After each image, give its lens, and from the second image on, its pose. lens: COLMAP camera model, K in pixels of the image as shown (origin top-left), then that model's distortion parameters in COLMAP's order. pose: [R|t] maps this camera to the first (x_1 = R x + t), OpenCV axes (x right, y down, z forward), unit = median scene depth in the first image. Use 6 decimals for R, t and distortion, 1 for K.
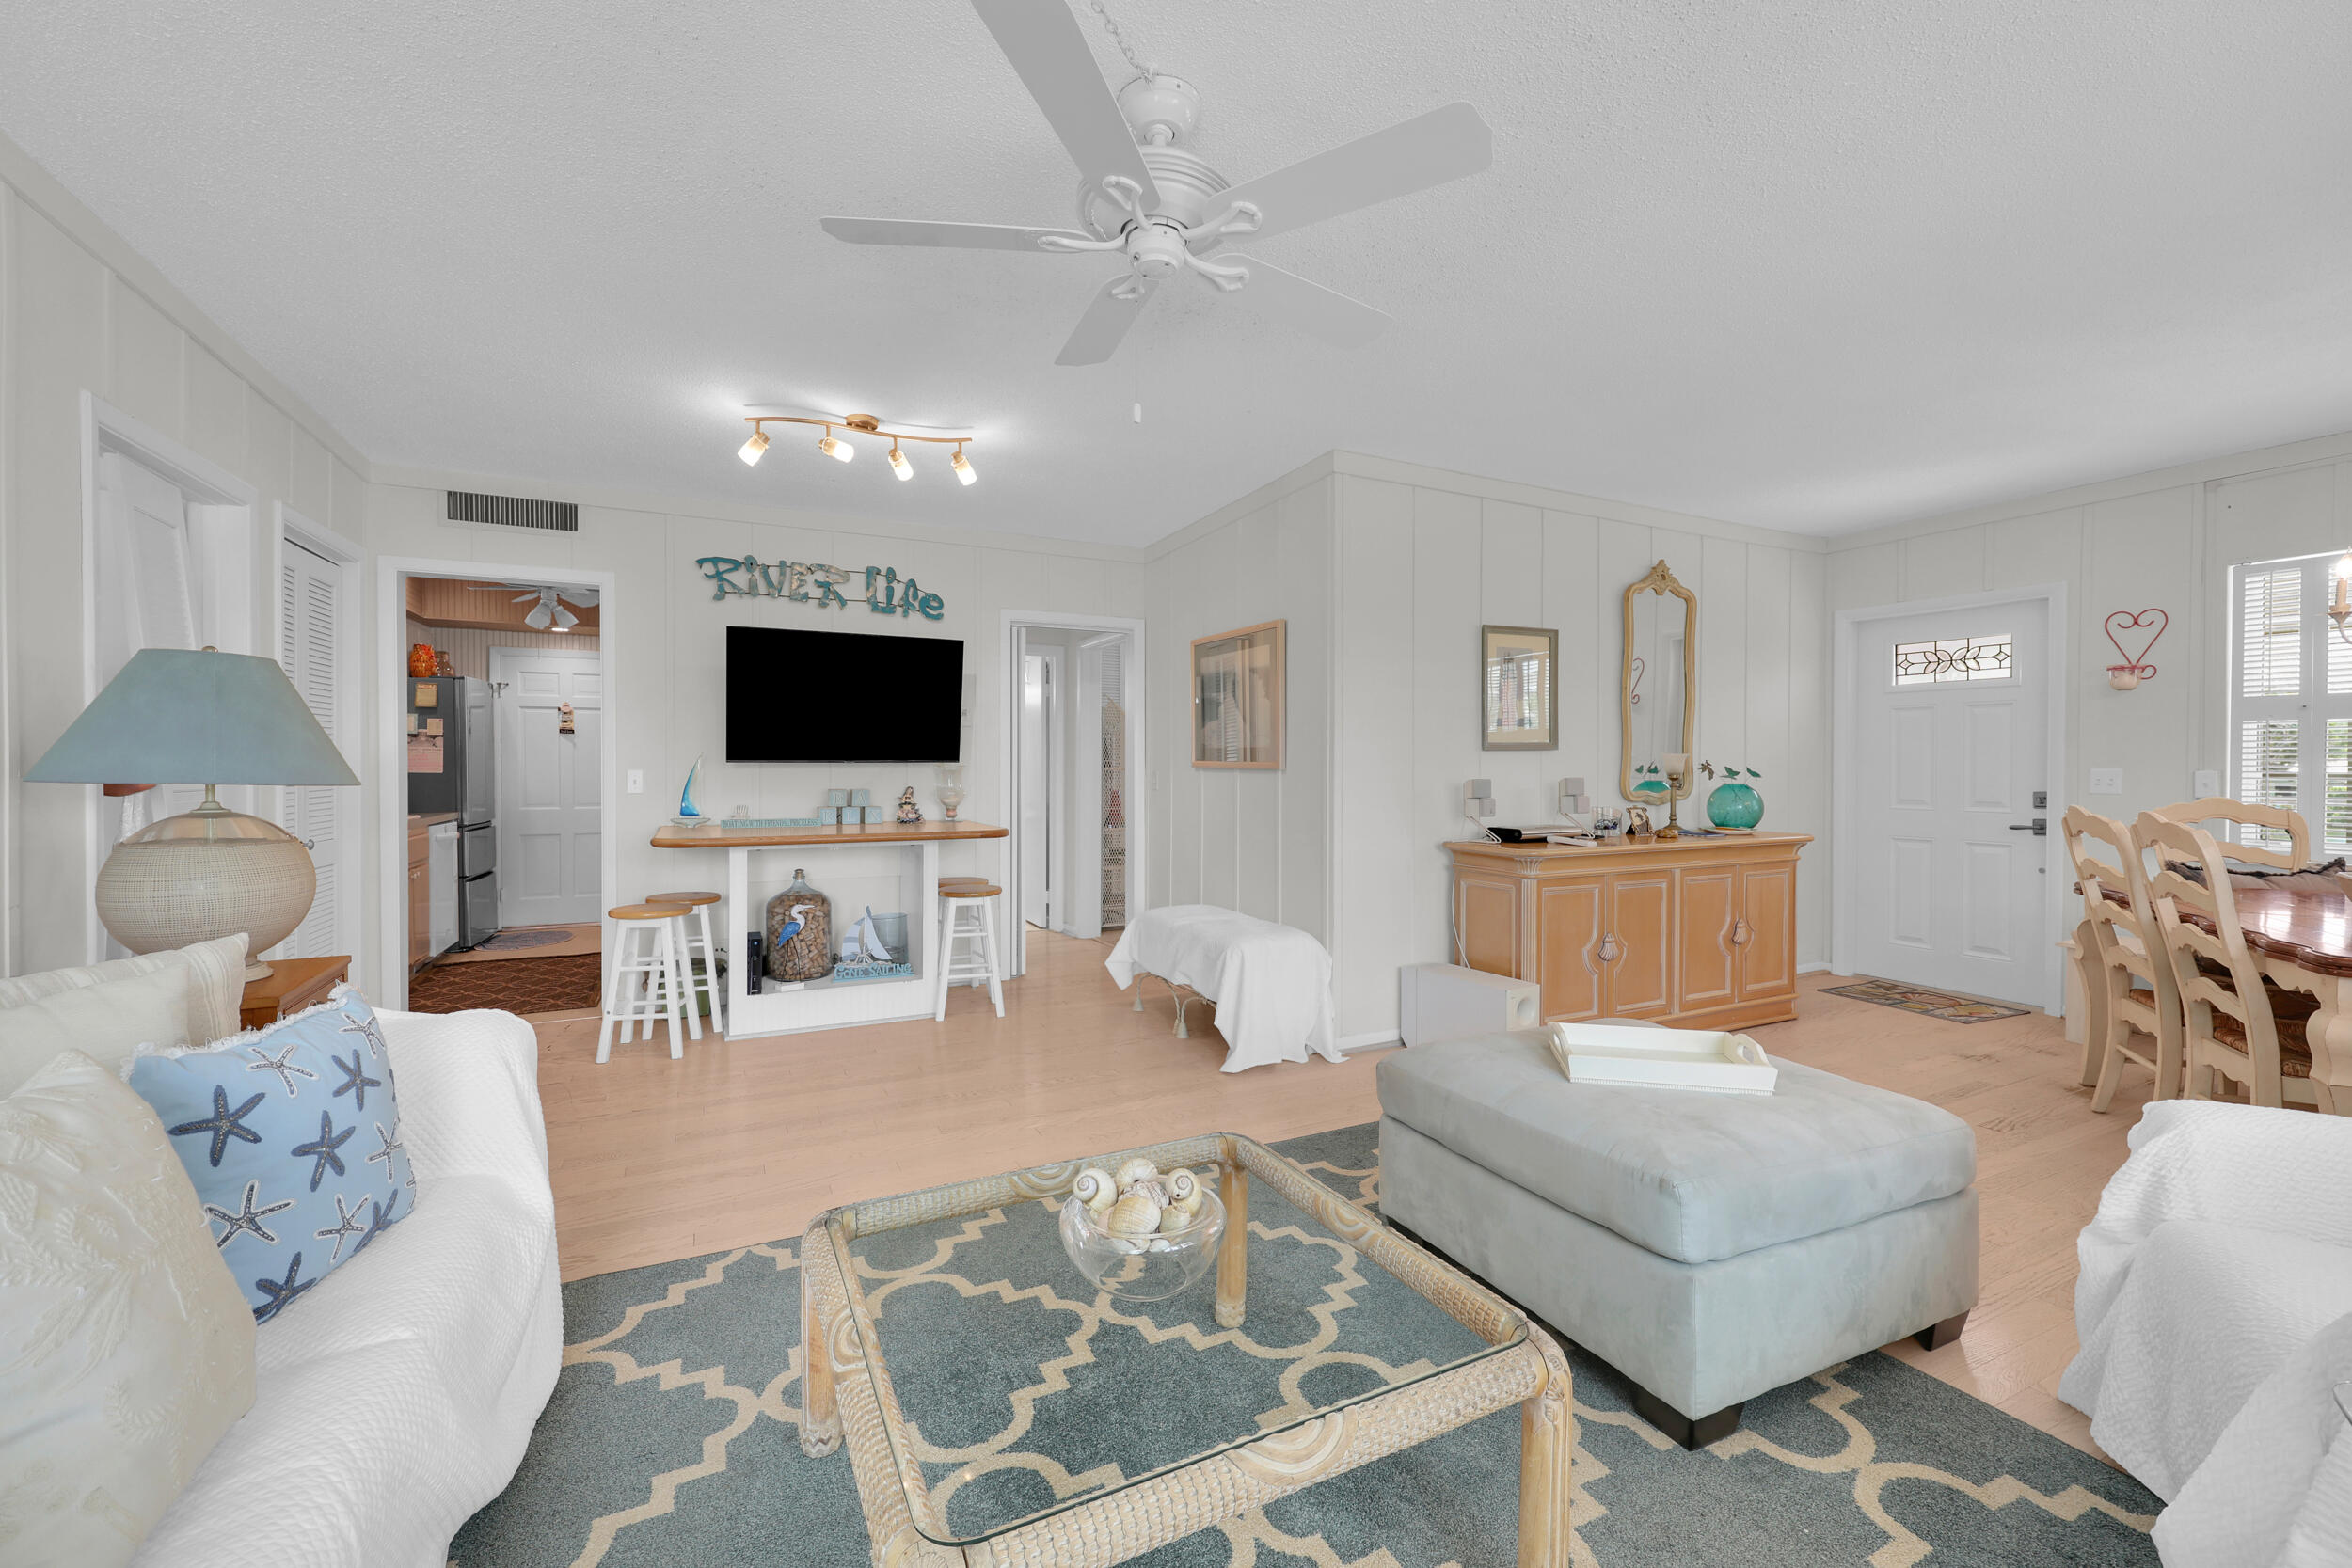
lens RADIAL K [[973.7, 0, 1177.2], [0, 973.7, 775.4], [0, 0, 1]] dist [0.004664, -0.000240]
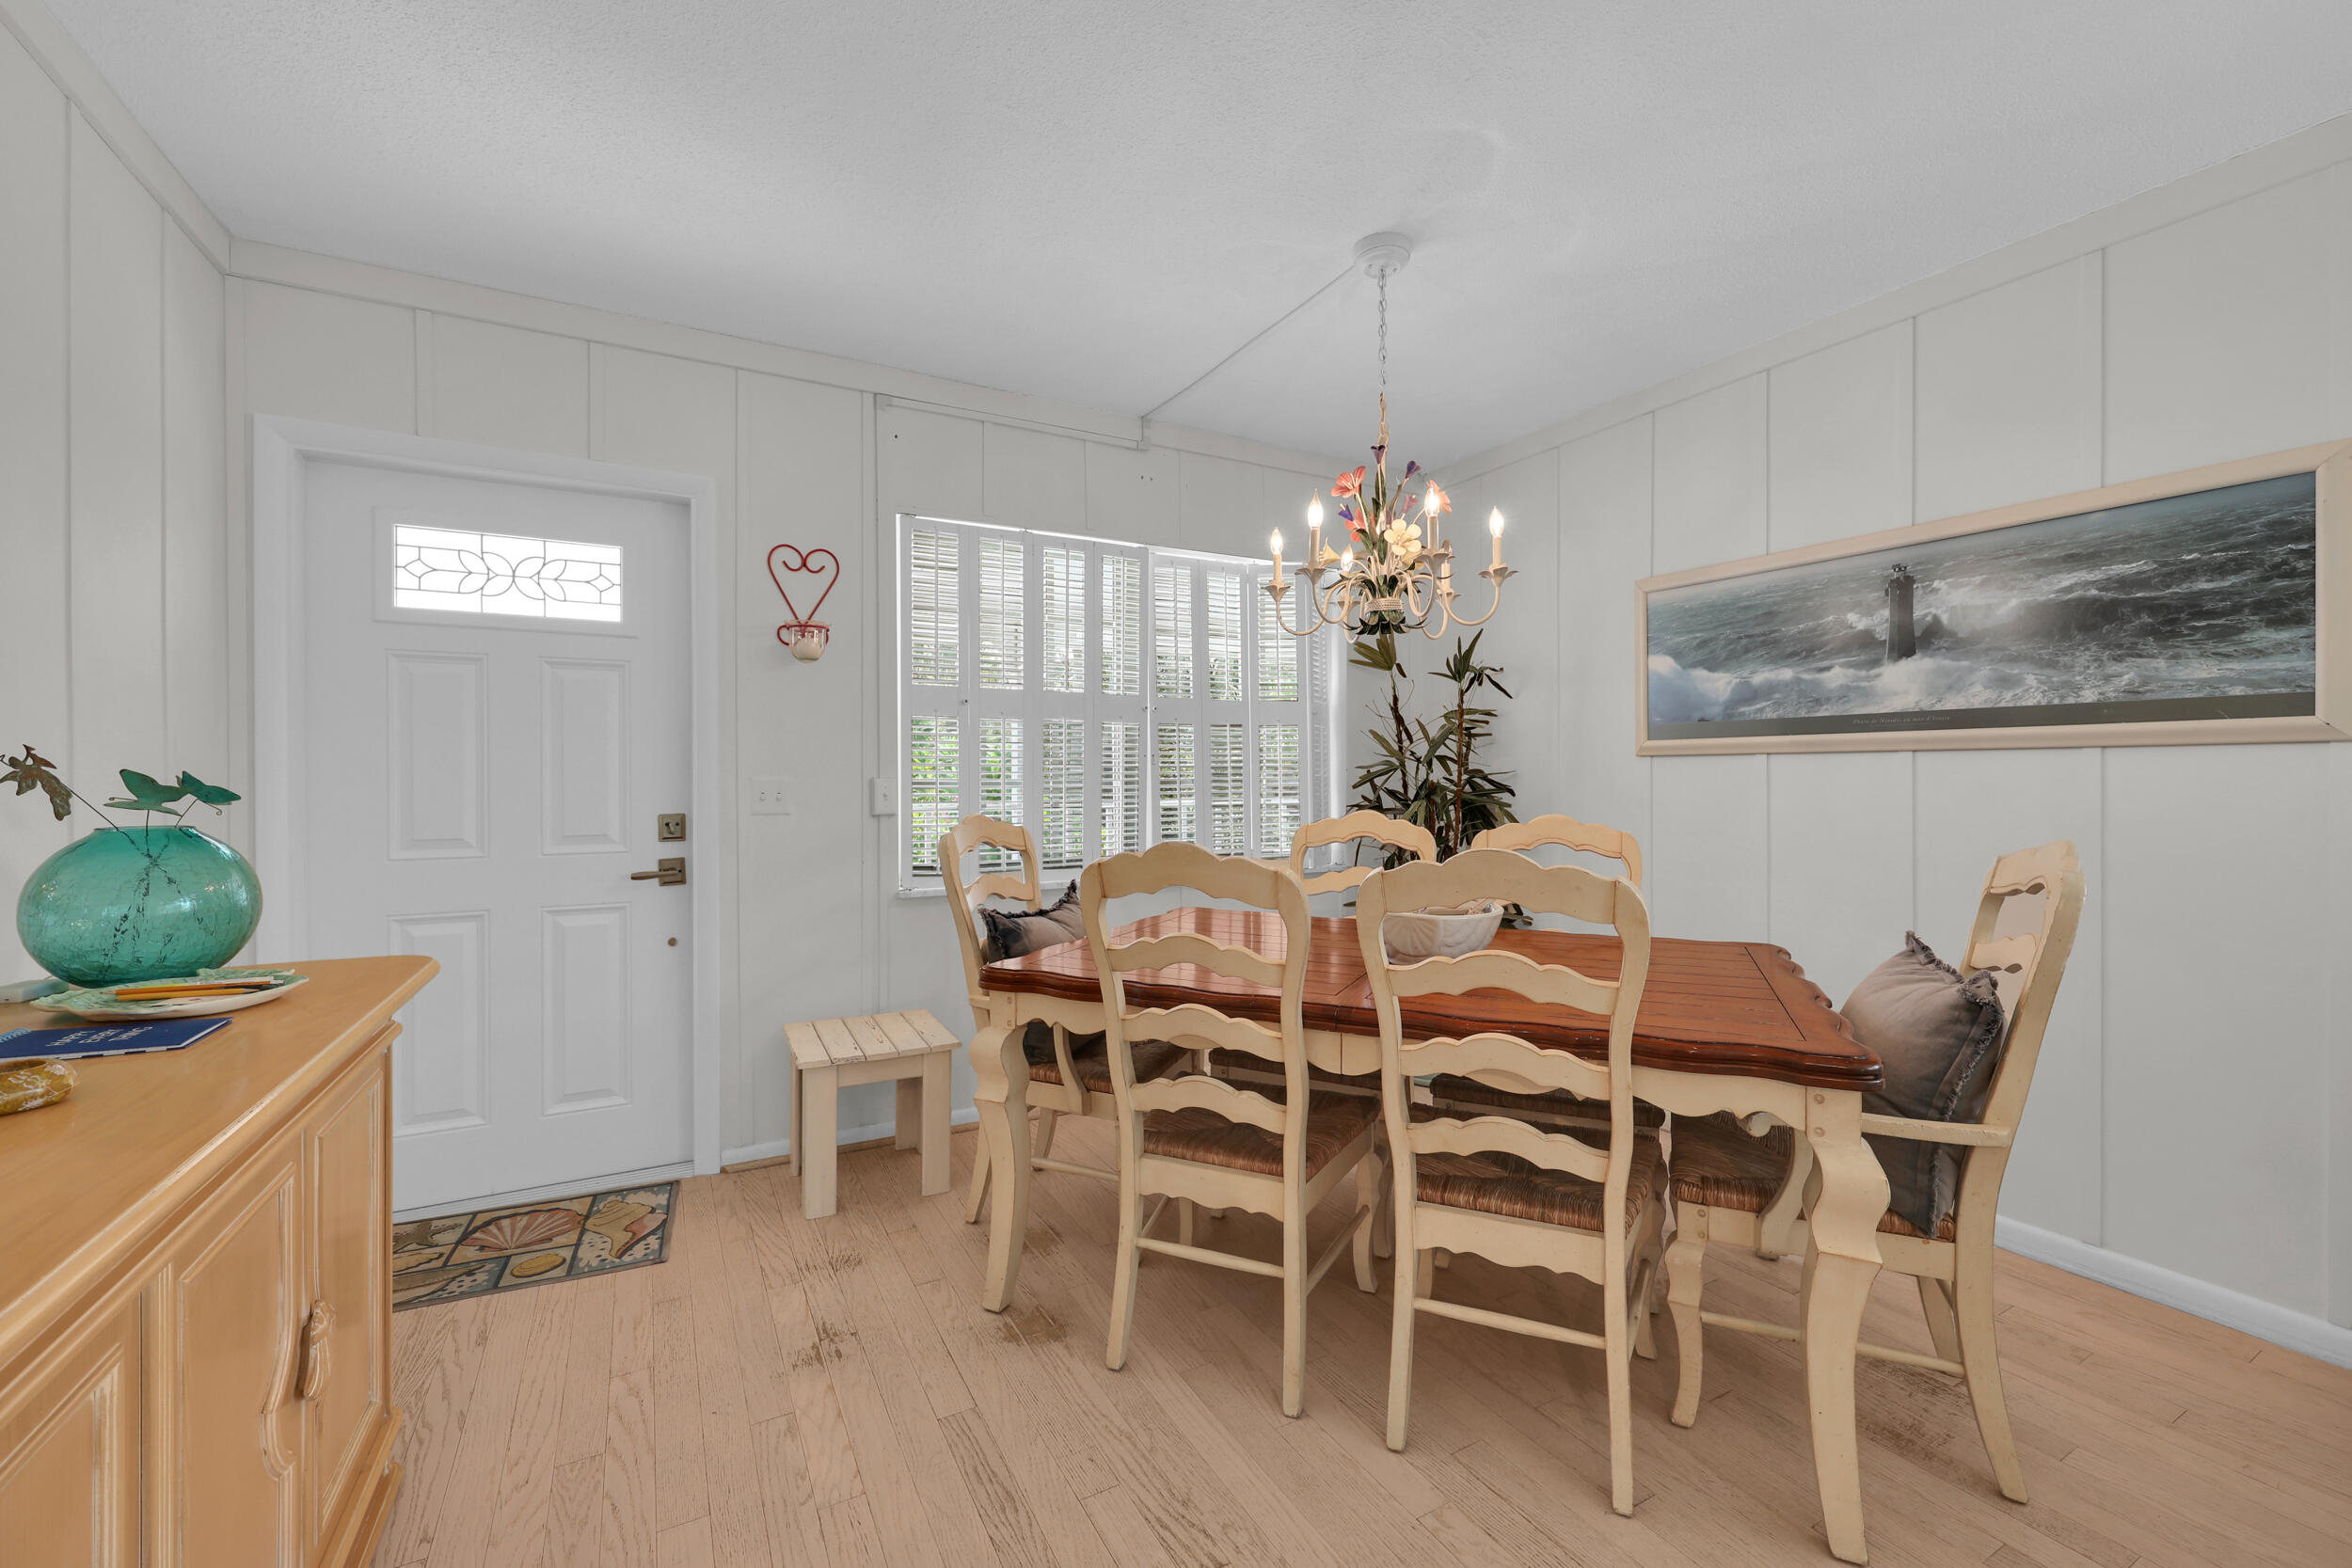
lens RADIAL K [[973.7, 0, 1182.2], [0, 973.7, 777.1], [0, 0, 1]] dist [0.004664, -0.000240]
pose [[-0.029427, -0.001778, 0.999565, 0.263991], [0.013293, 0.999909, 0.002170, -0.003493], [-0.999479, 0.013351, -0.029401, 0.700989]]
